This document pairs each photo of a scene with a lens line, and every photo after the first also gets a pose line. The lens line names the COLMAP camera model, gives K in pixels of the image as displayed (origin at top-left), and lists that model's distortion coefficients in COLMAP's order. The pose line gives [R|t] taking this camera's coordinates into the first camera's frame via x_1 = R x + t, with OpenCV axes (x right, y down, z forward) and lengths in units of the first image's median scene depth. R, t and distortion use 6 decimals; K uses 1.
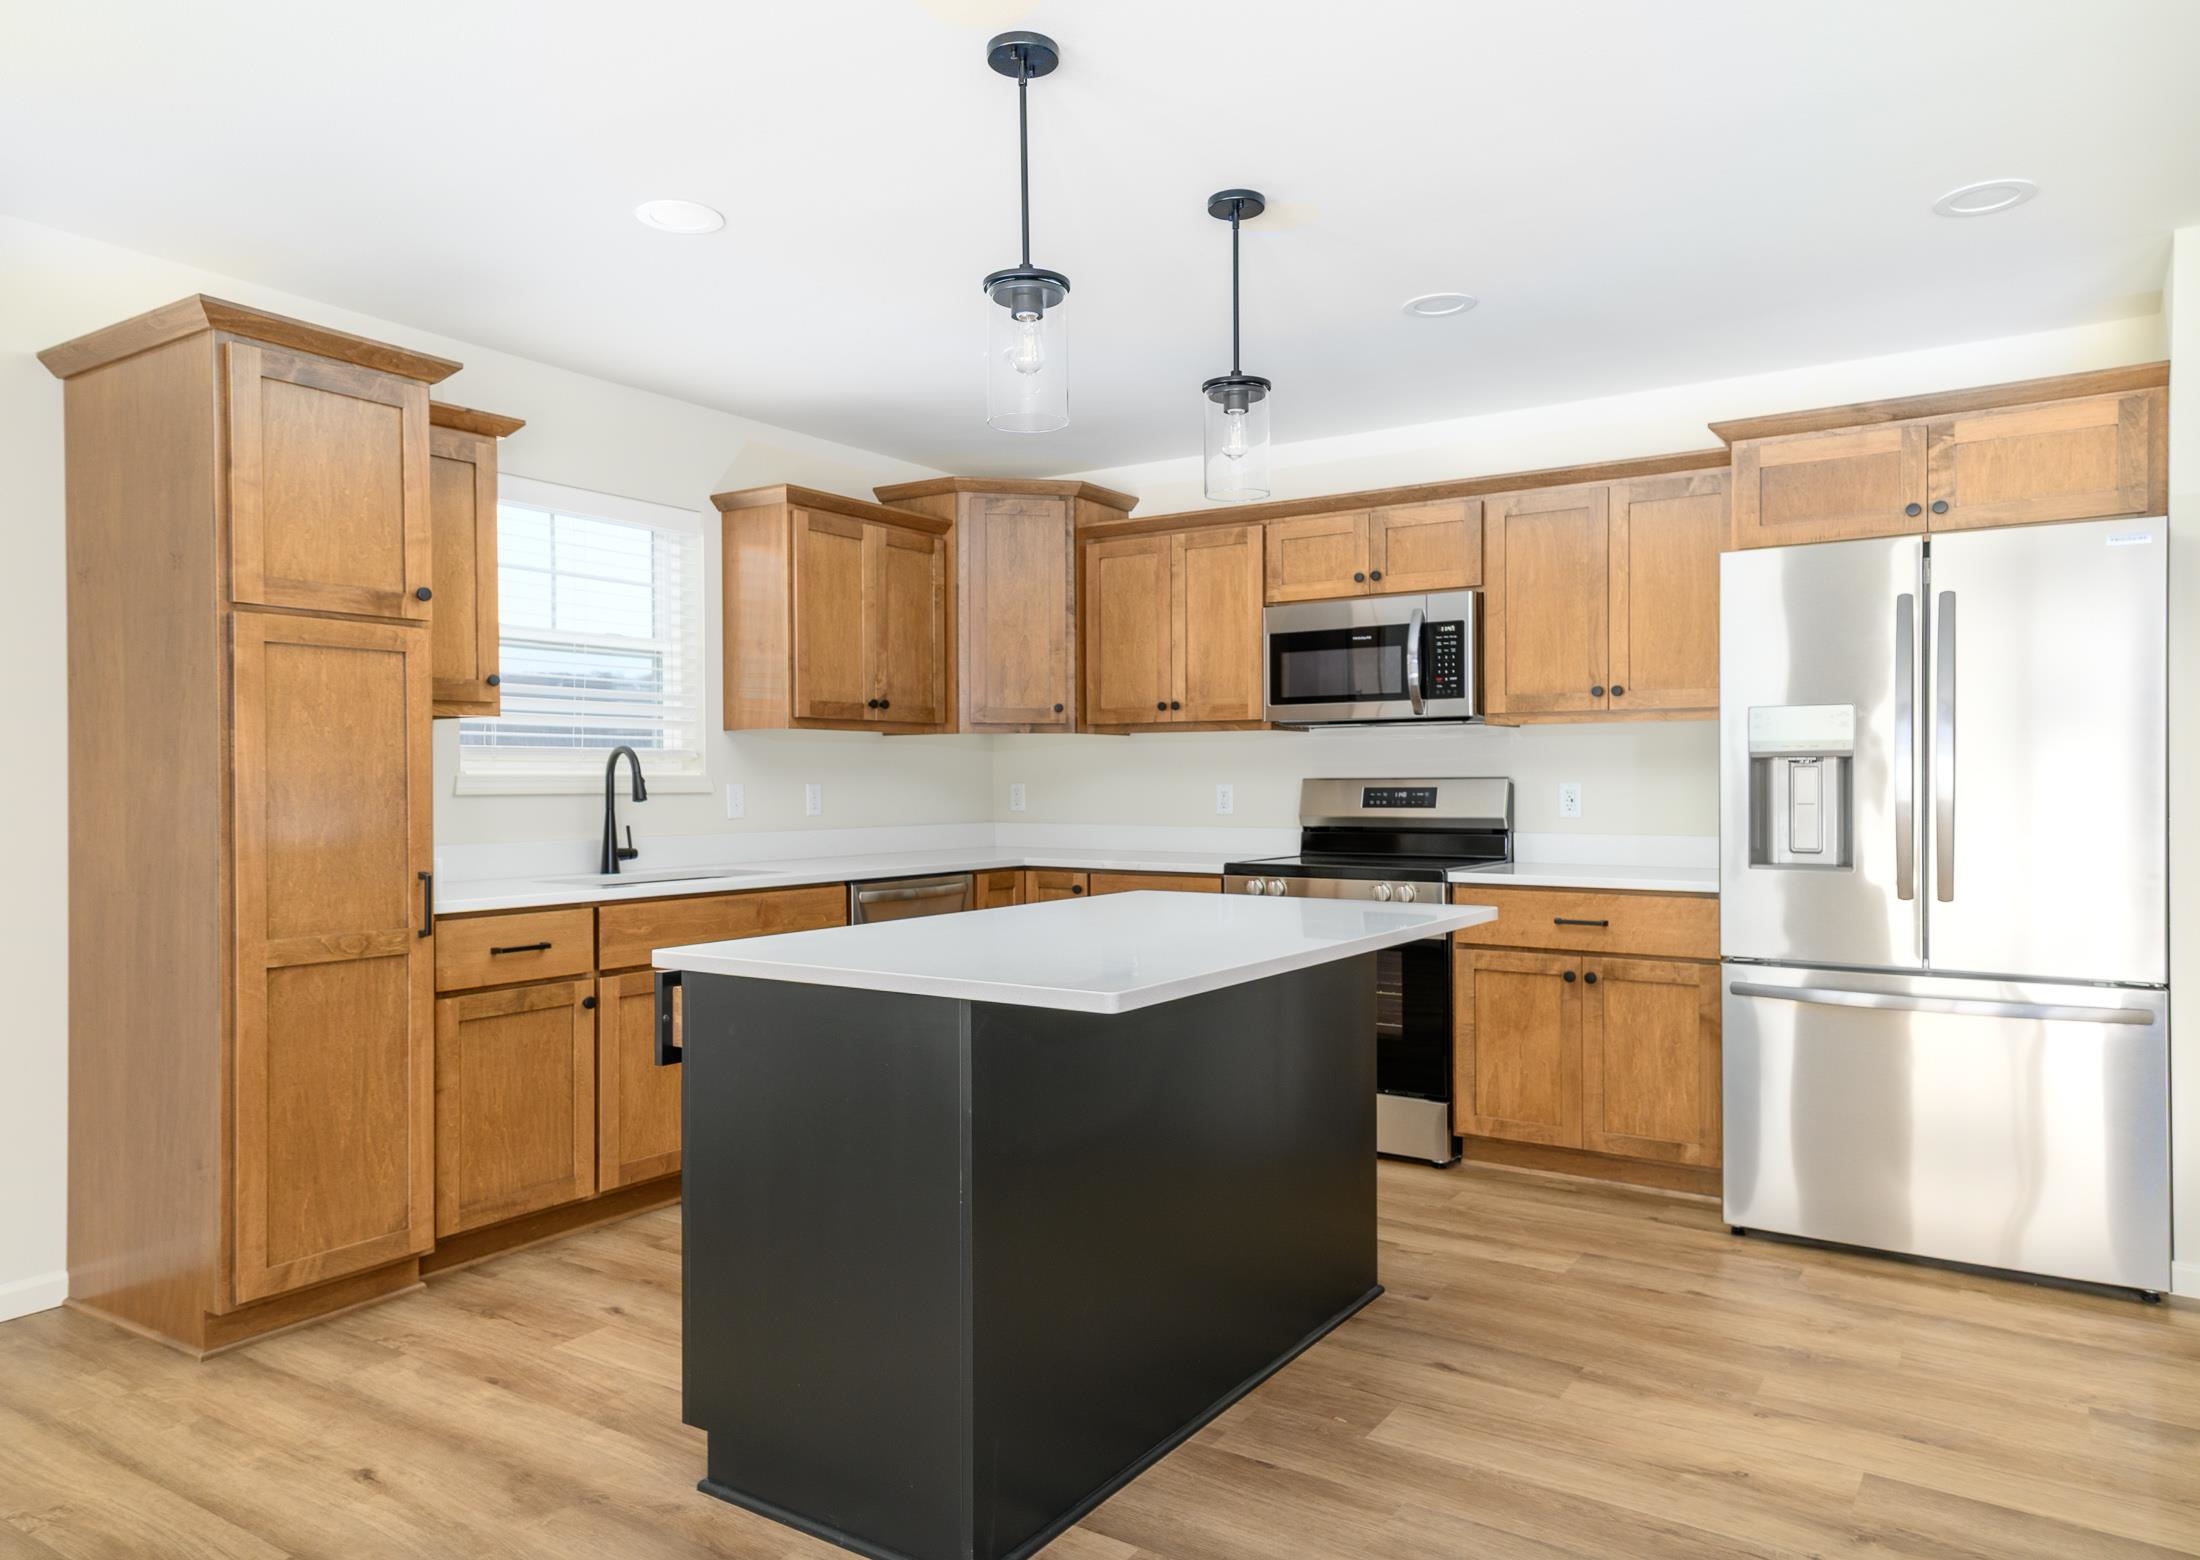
lens RADIAL K [[1467.6, 0, 1100.6], [0, 1467.6, 796.1], [0, 0, 1]] dist [0.011904, 0.001285]
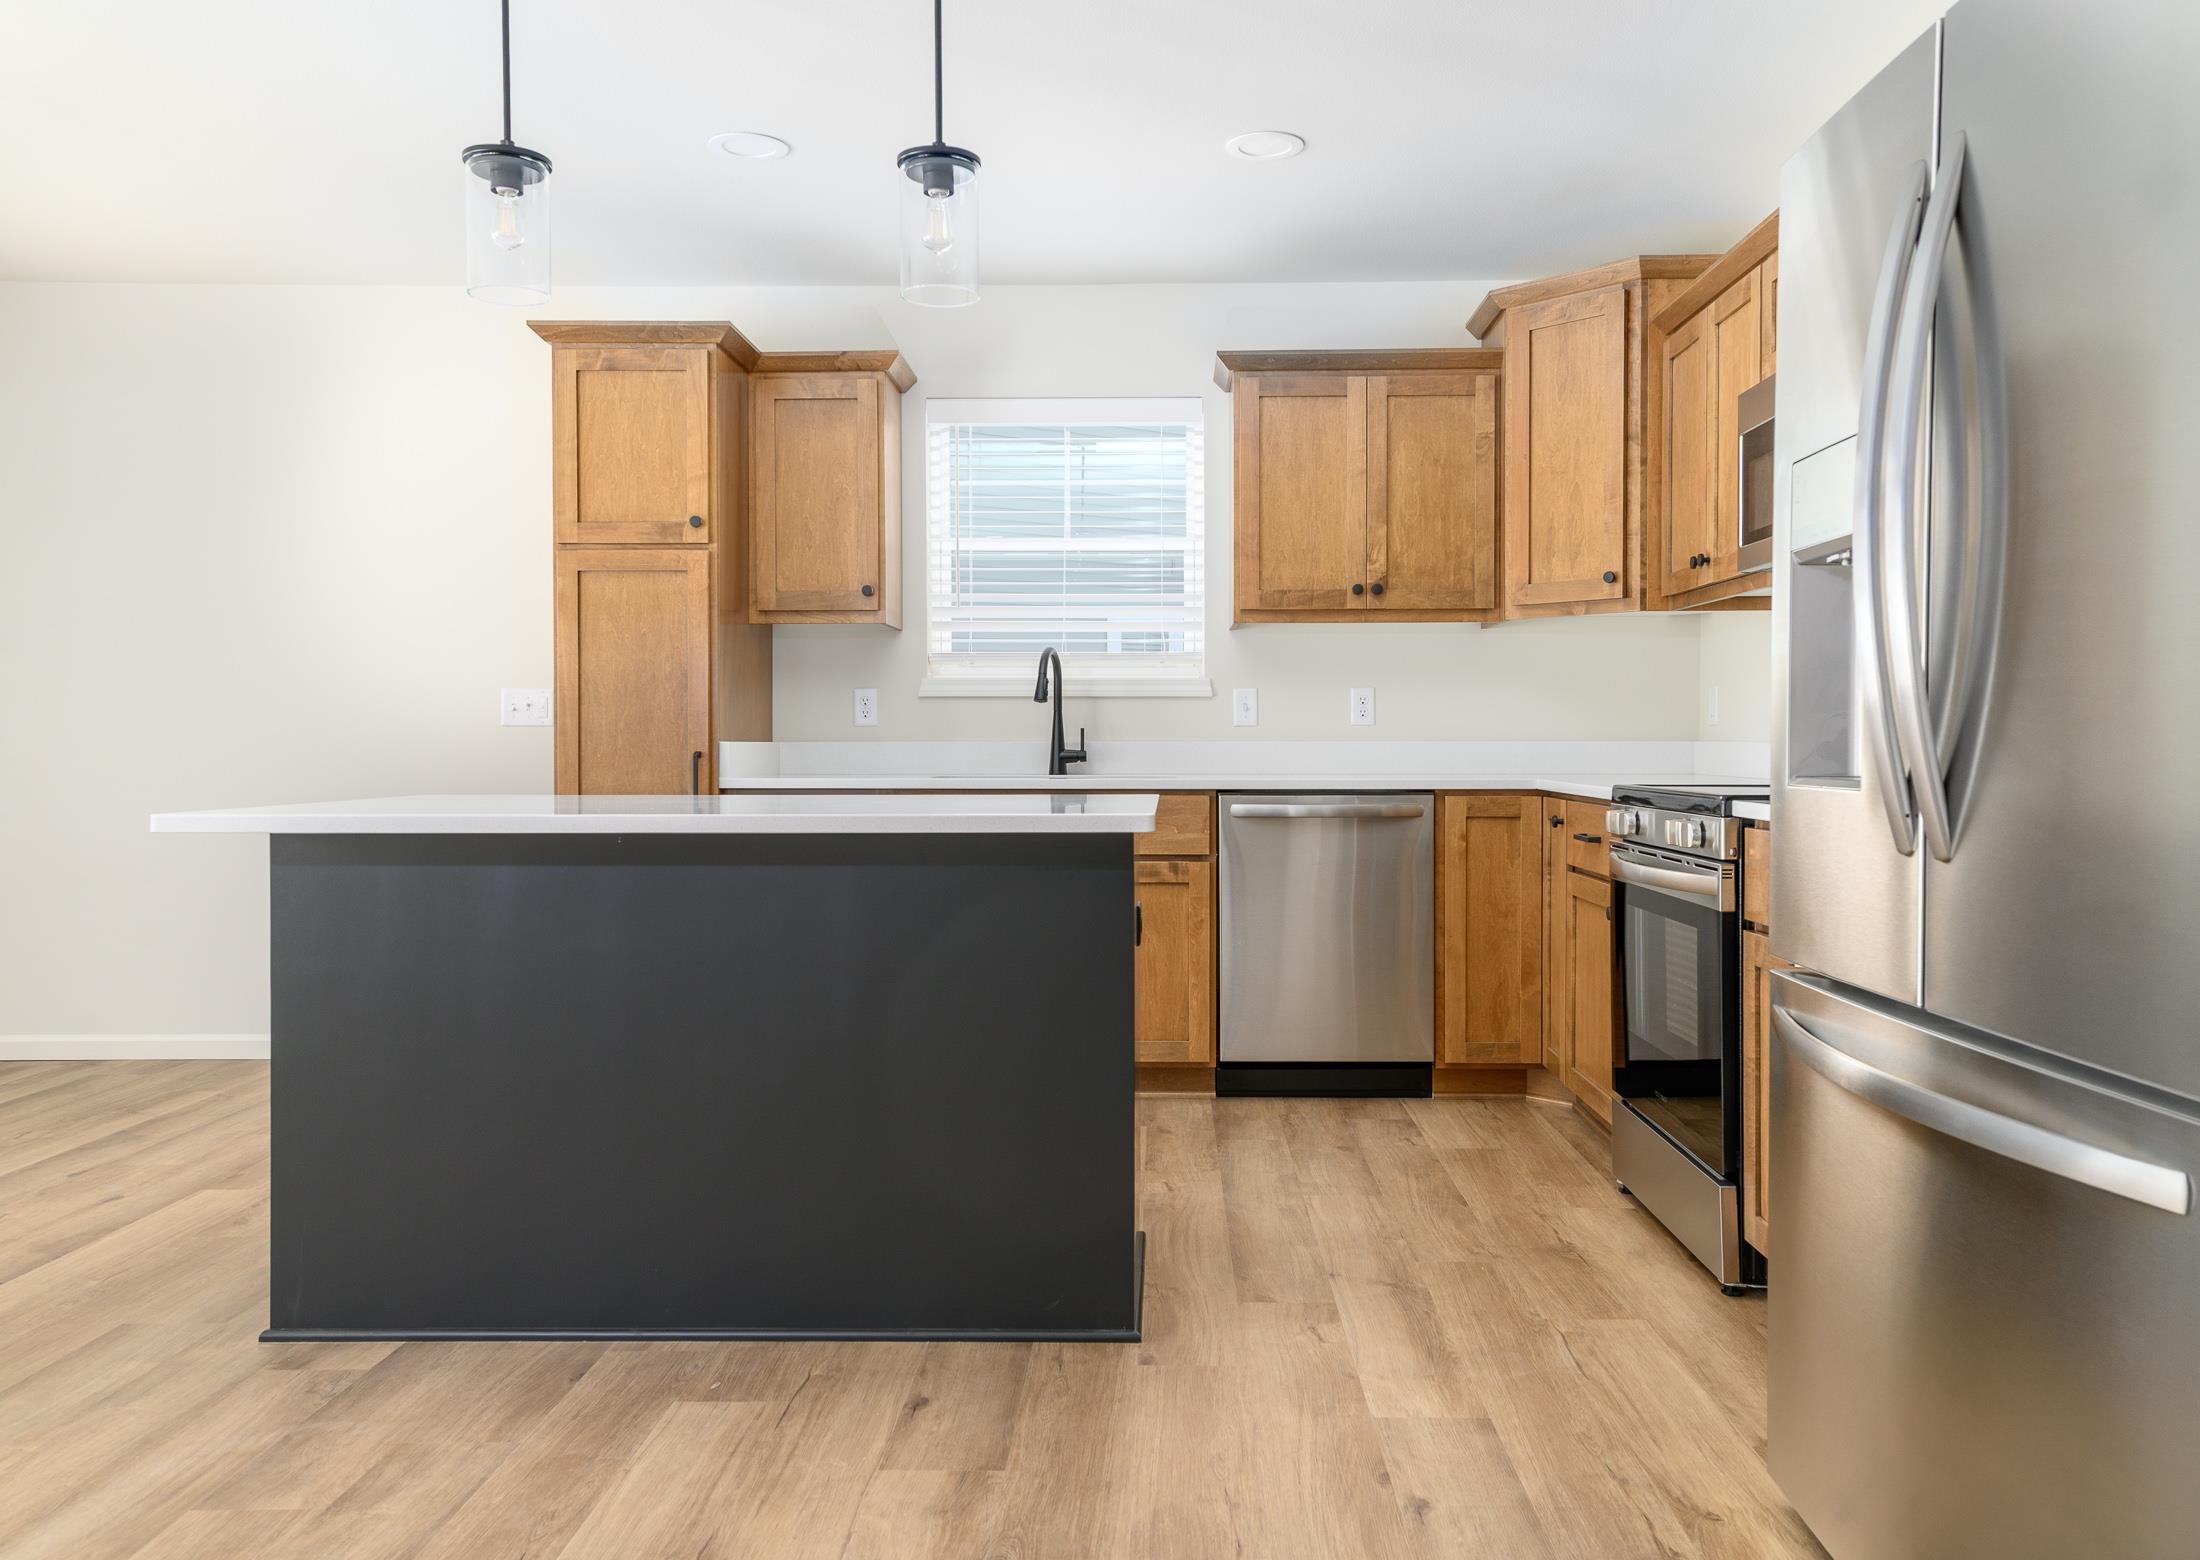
lens RADIAL K [[1711.8, 0, 1100.4], [0, 1711.8, 757.6], [0, 0, 1]] dist [0.026359, 0.006643]
pose [[0.526394, 0.011208, -0.850167, 0.727667], [-0.011106, 0.999918, 0.006305, 0.035041], [0.850168, 0.006123, 0.526475, 0.433317]]
